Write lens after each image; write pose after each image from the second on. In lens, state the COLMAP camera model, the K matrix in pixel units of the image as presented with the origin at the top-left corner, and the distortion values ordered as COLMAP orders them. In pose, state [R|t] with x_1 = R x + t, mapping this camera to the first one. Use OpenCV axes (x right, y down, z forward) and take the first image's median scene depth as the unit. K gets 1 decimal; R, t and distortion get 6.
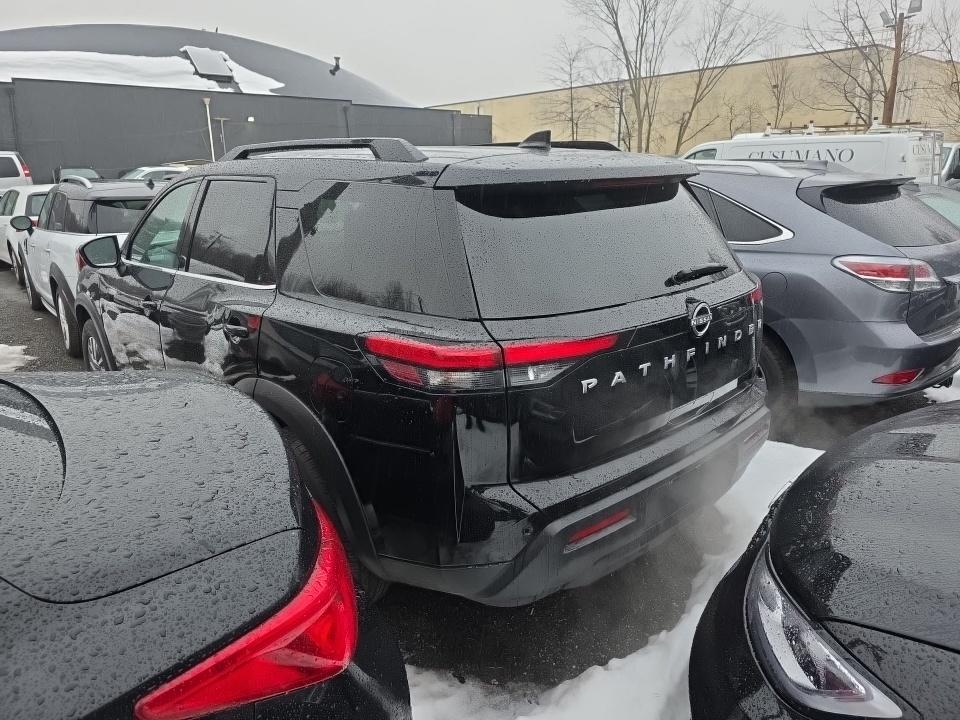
lens RADIAL K [[646.8, 0, 480.0], [0, 646.8, 360.0], [0, 0, 1]] dist [0.058911, -0.053937]
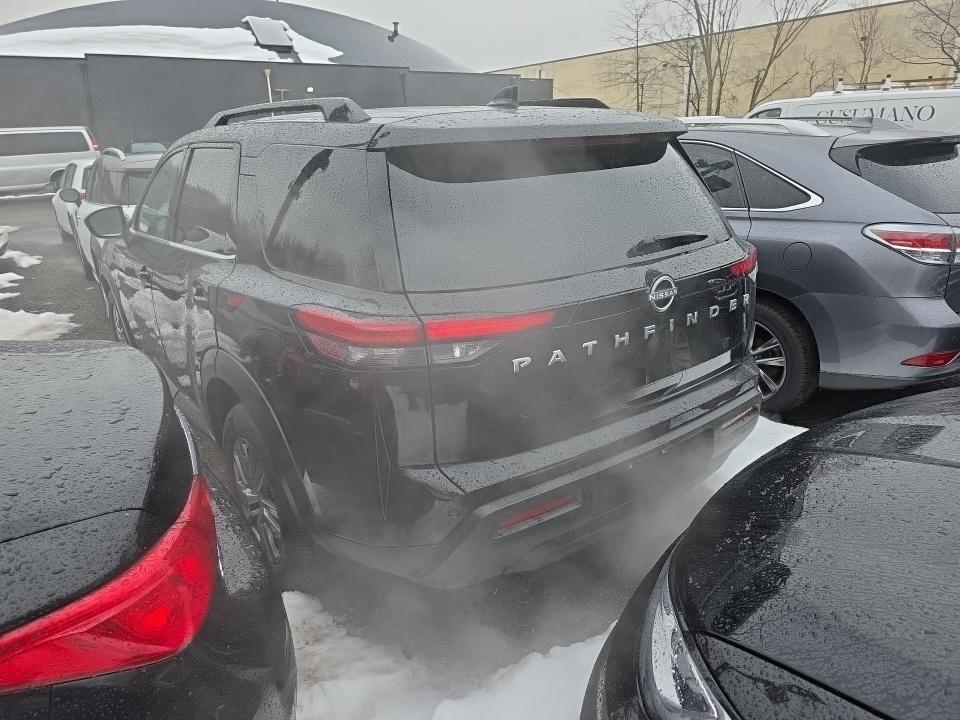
lens RADIAL K [[643.2, 0, 480.4], [0, 643.2, 375.8], [0, 0, 1]] dist [0.050265, -0.041790]
pose [[0.994681, 0.020281, -0.100989, 0.101820], [-0.013454, 0.997606, 0.067826, -0.003056], [0.102123, -0.066106, 0.992573, 0.035816]]
